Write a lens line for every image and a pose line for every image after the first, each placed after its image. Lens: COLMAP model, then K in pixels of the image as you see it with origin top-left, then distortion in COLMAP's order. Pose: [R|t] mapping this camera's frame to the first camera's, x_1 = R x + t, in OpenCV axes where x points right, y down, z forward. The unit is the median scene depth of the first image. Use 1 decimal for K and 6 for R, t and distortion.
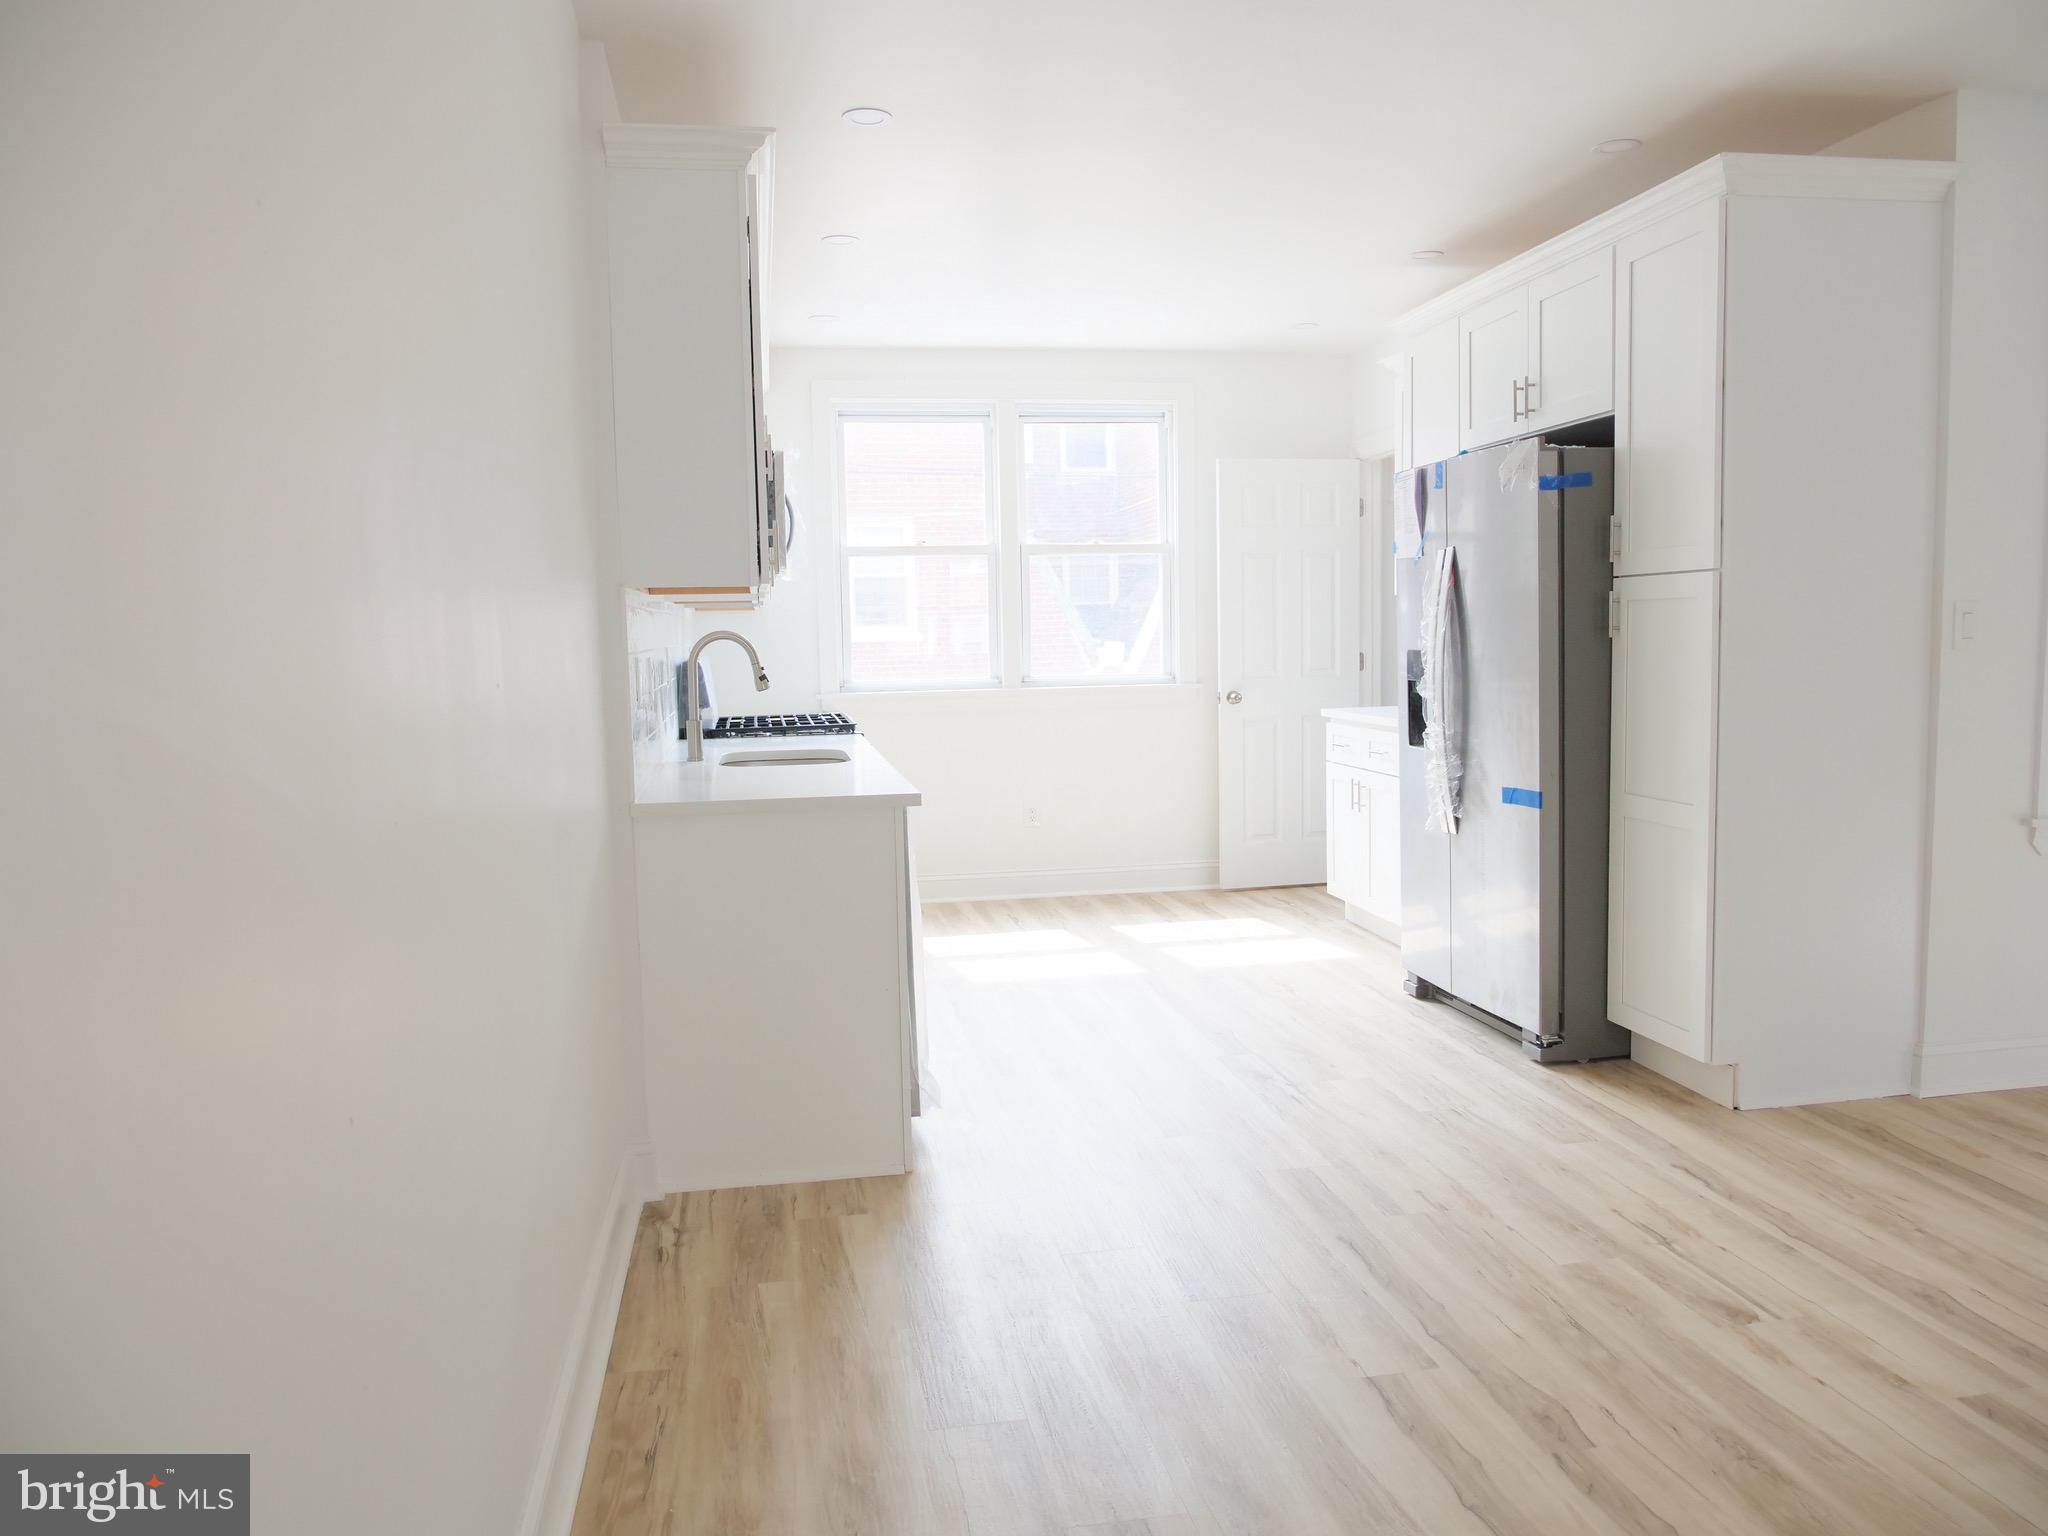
lens RADIAL K [[1470.7, 0, 1015.5], [0, 1470.7, 765.2], [0, 0, 1]] dist [-0.031185, 0.012044]
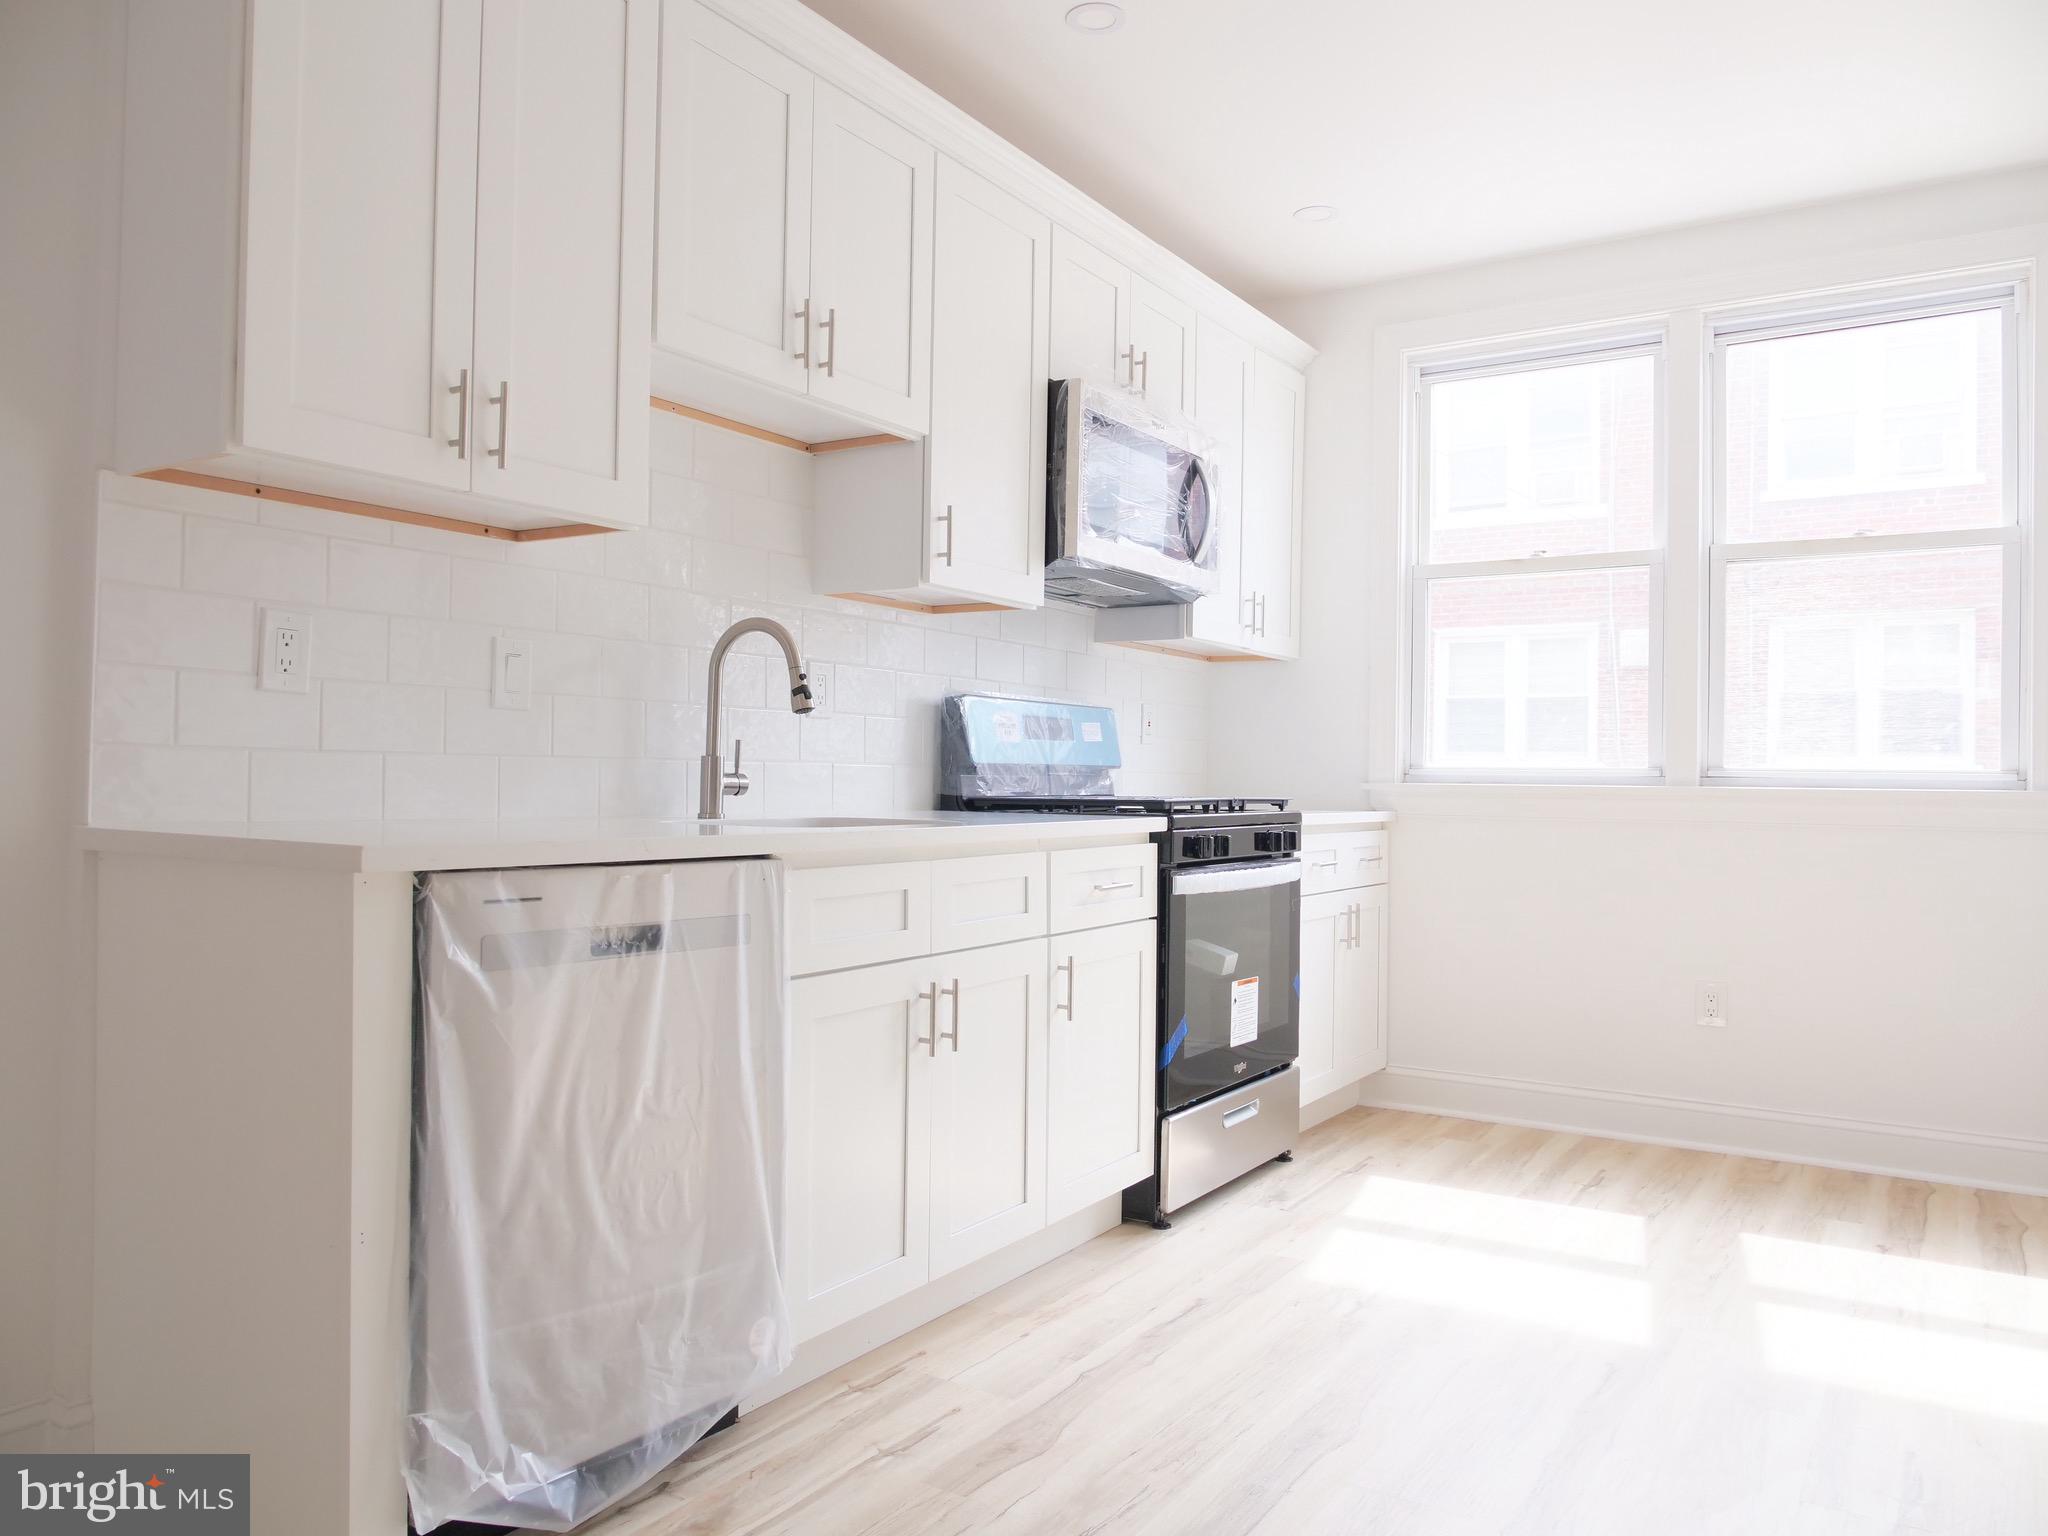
lens RADIAL K [[1470.7, 0, 1015.7], [0, 1470.7, 765.8], [0, 0, 1]] dist [-0.031185, 0.012044]
pose [[0.733548, 0.023815, -0.679220, 0.324938], [-0.091760, 0.993706, -0.064258, 0.003276], [0.673414, 0.109461, 0.731116, 0.628911]]
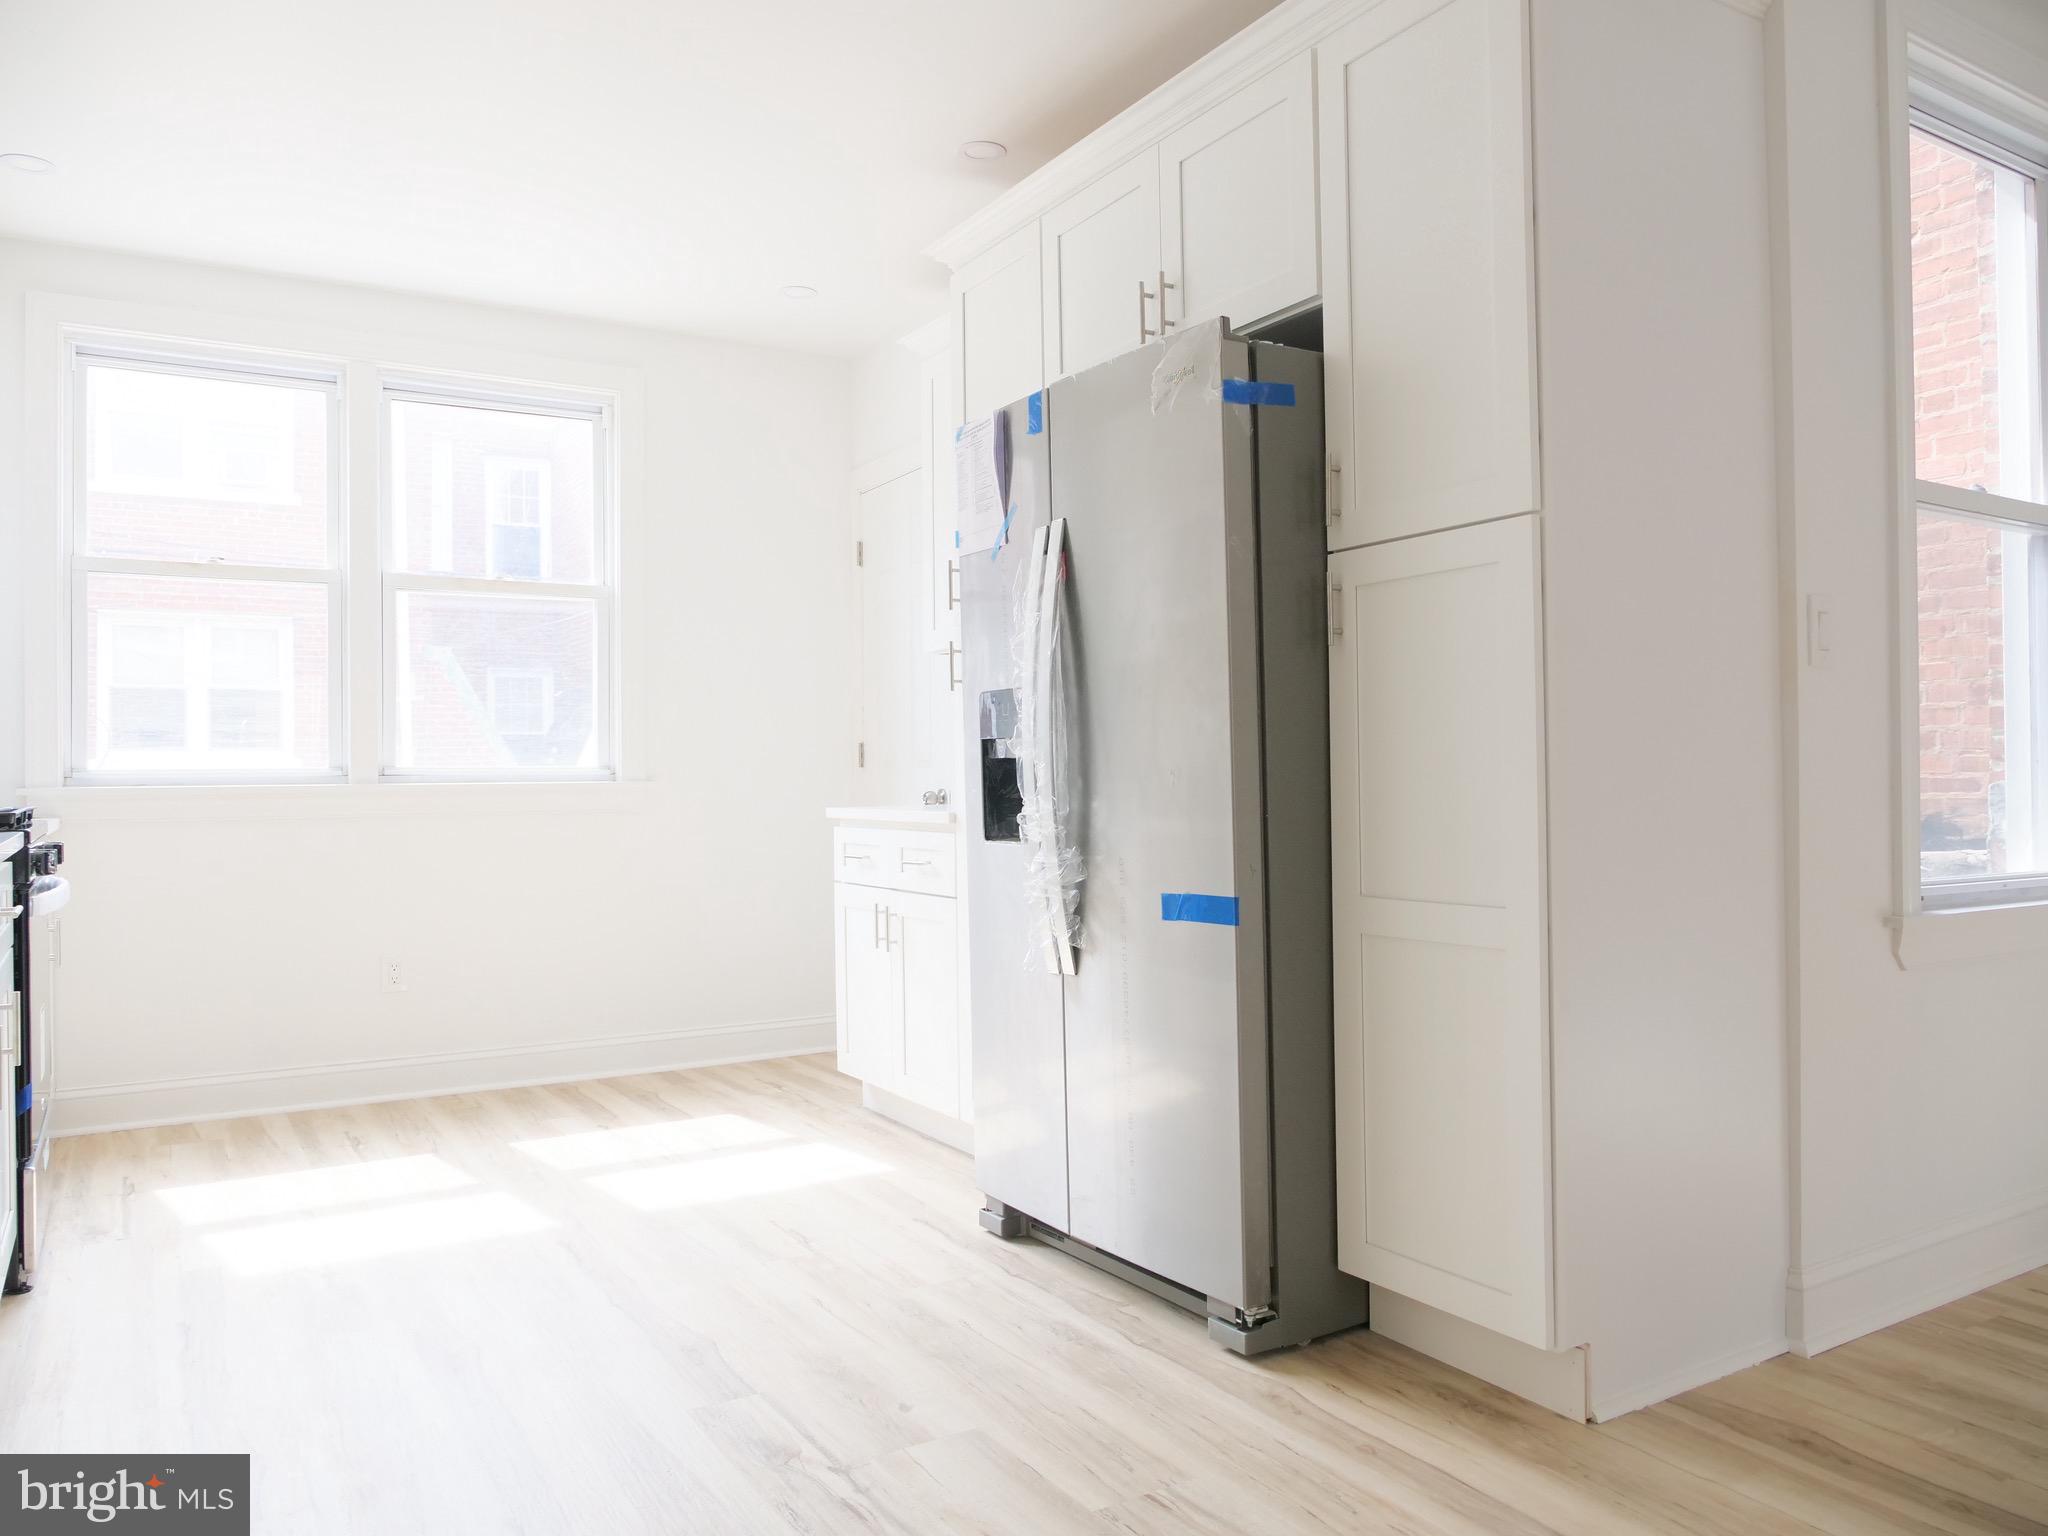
lens RADIAL K [[1470.7, 0, 1019.9], [0, 1470.7, 762.3], [0, 0, 1]] dist [-0.031185, 0.012044]
pose [[0.930899, 0.014654, 0.364982, 0.052503], [0.024607, 0.994409, -0.102686, 0.021848], [-0.364446, 0.104571, 0.925334, 0.447741]]
